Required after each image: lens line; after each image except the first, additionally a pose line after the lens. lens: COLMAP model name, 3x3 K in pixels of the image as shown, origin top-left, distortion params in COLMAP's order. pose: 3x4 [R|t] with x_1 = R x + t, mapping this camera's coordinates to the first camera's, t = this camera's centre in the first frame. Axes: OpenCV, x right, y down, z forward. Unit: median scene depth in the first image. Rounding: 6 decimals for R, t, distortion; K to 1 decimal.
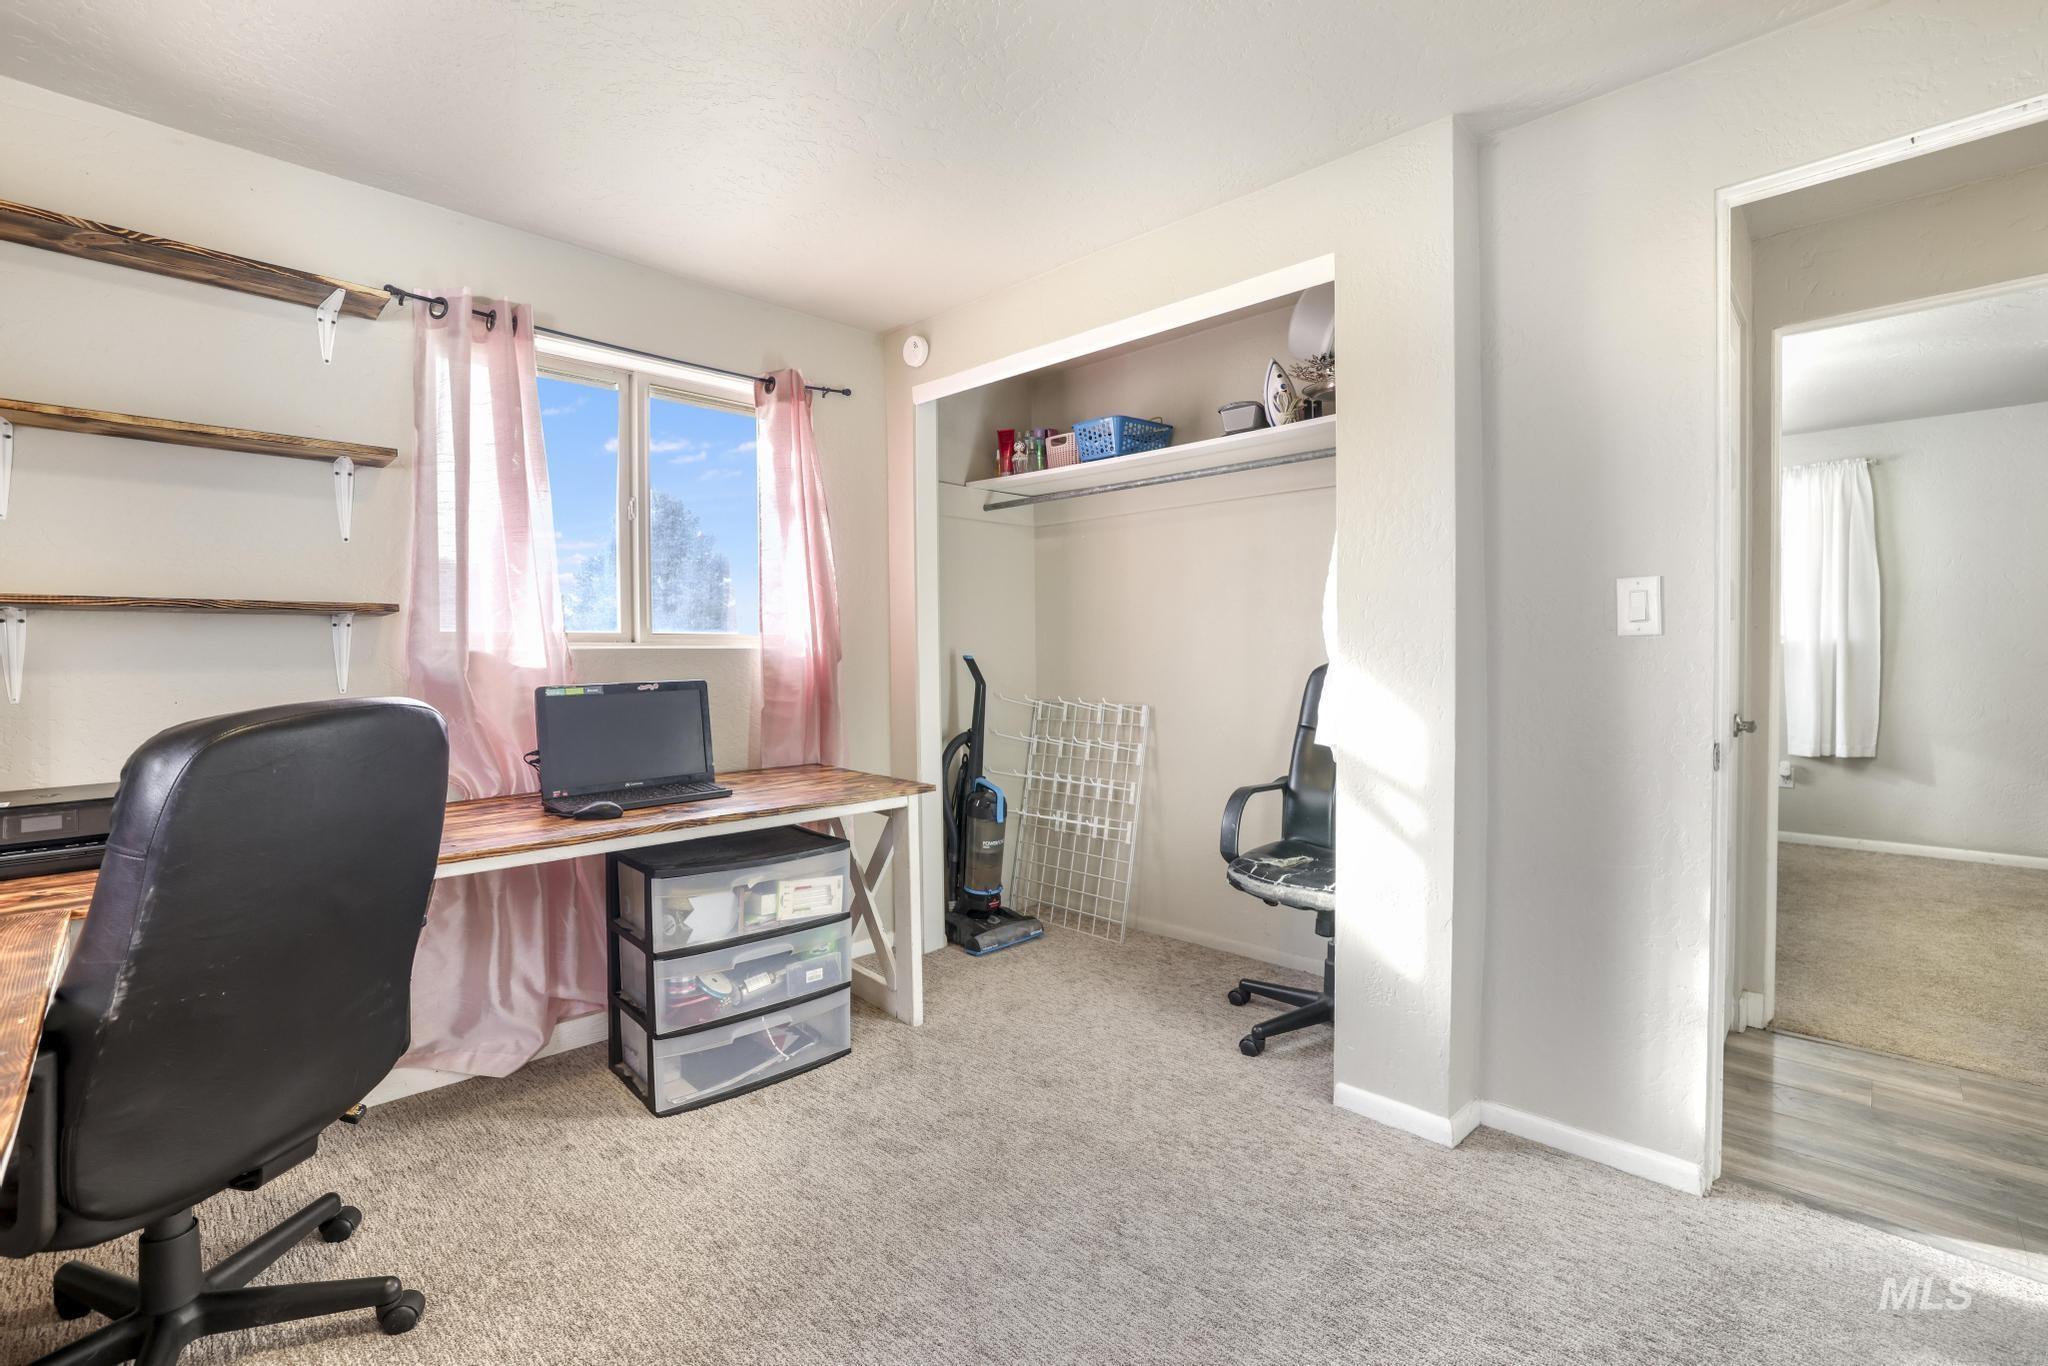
lens RADIAL K [[896.9, 0, 1020.1], [0, 896.9, 669.2], [0, 0, 1]] dist [-0.025901, 0.001506]
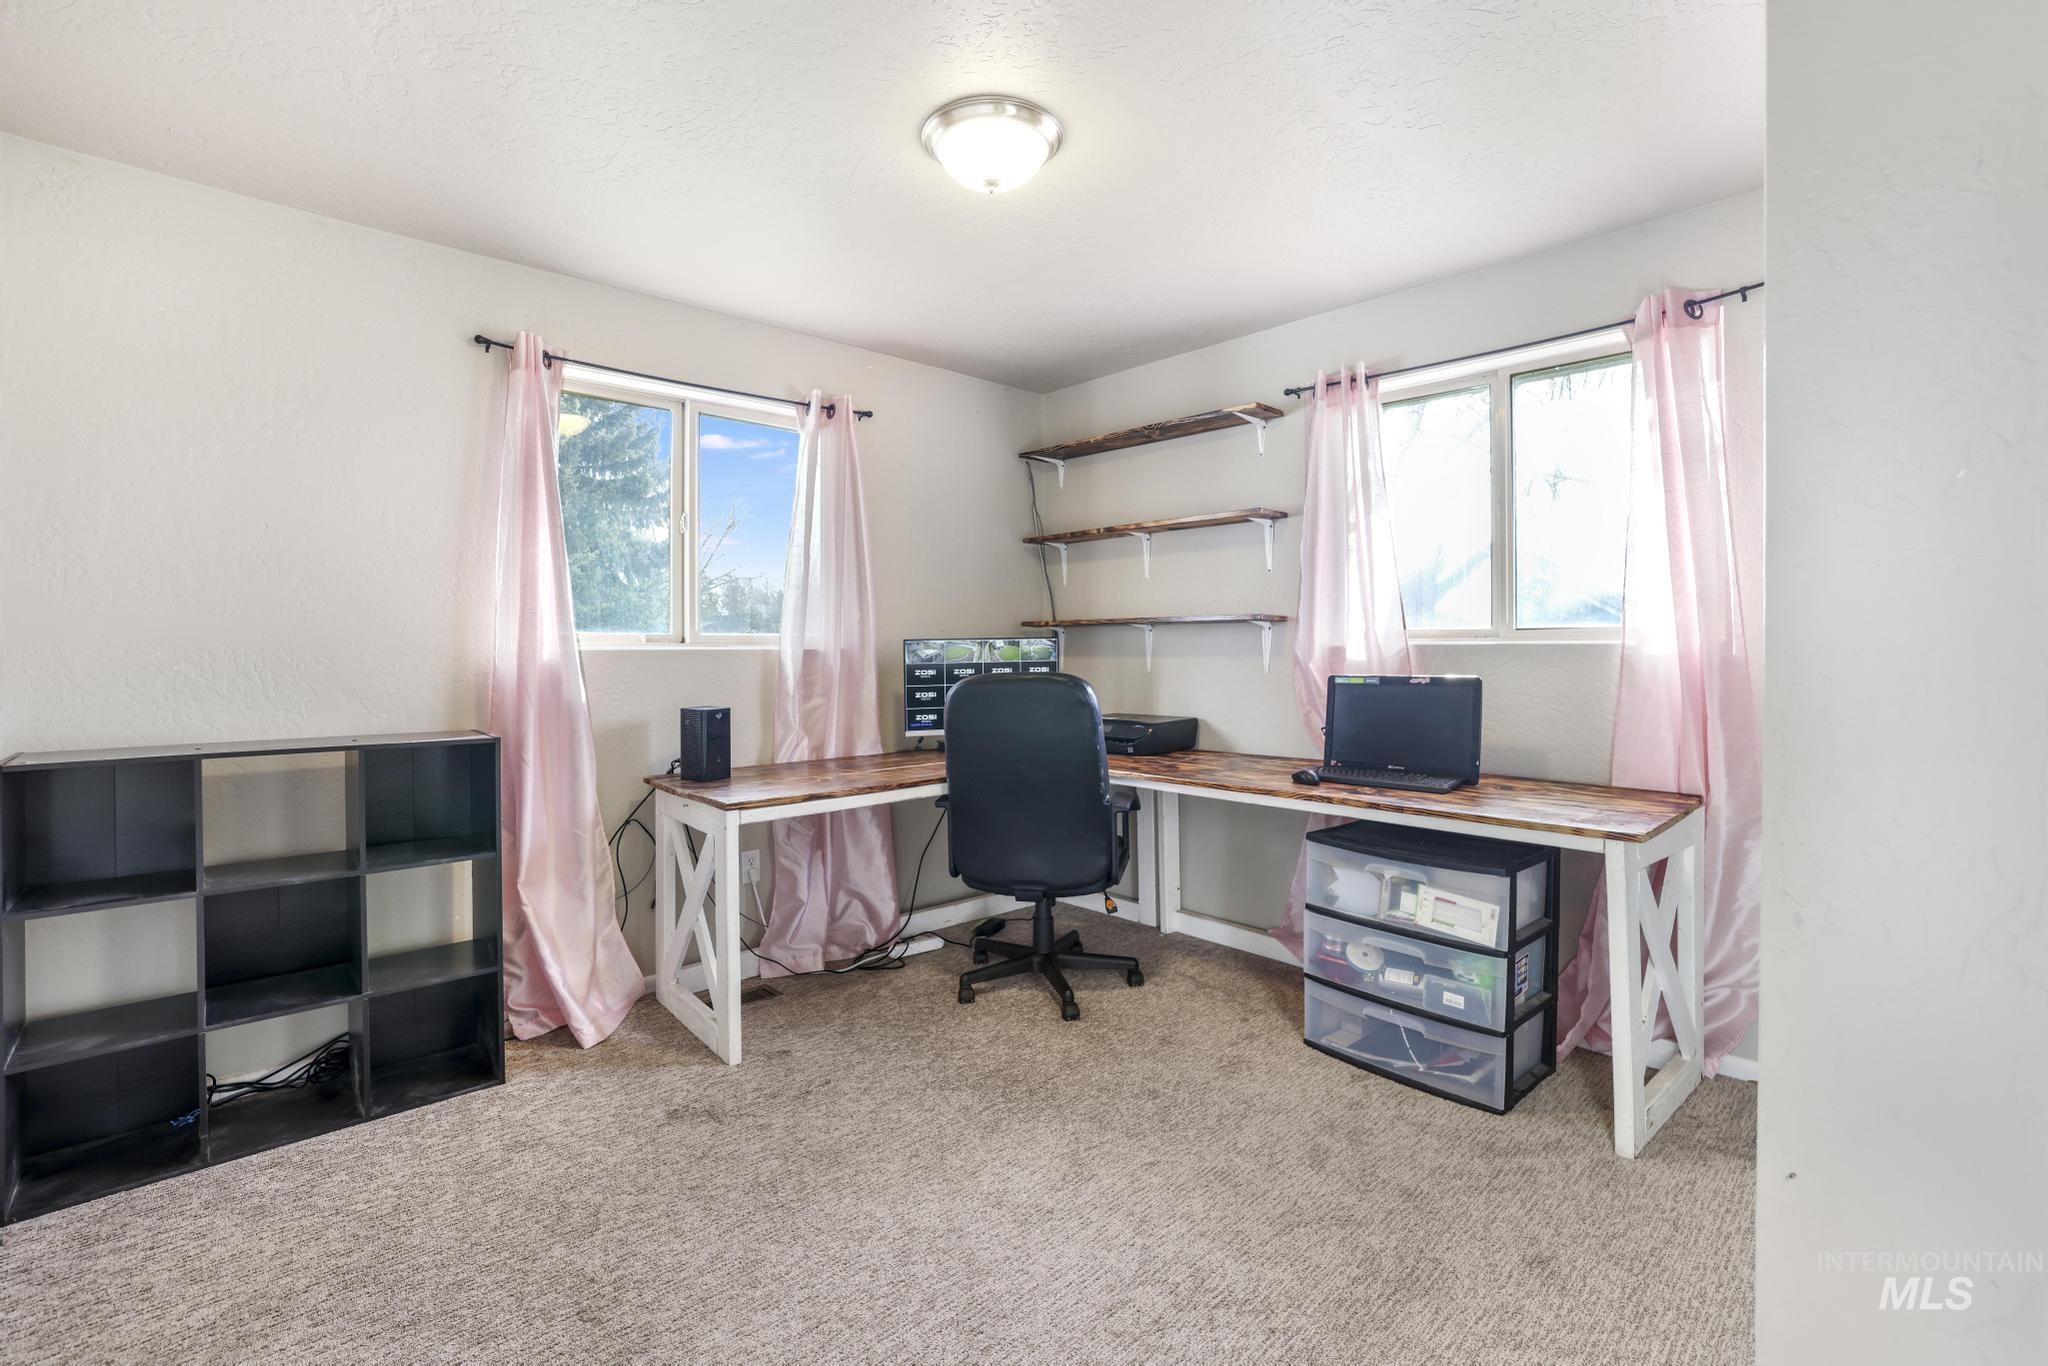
lens RADIAL K [[896.9, 0, 1018.1], [0, 896.9, 666.2], [0, 0, 1]] dist [-0.025901, 0.001506]
pose [[-0.031858, 0.021961, -0.999251, 0.766851], [-0.021880, 0.999504, 0.022664, -0.012423], [0.999253, 0.022586, -0.031362, 0.638695]]
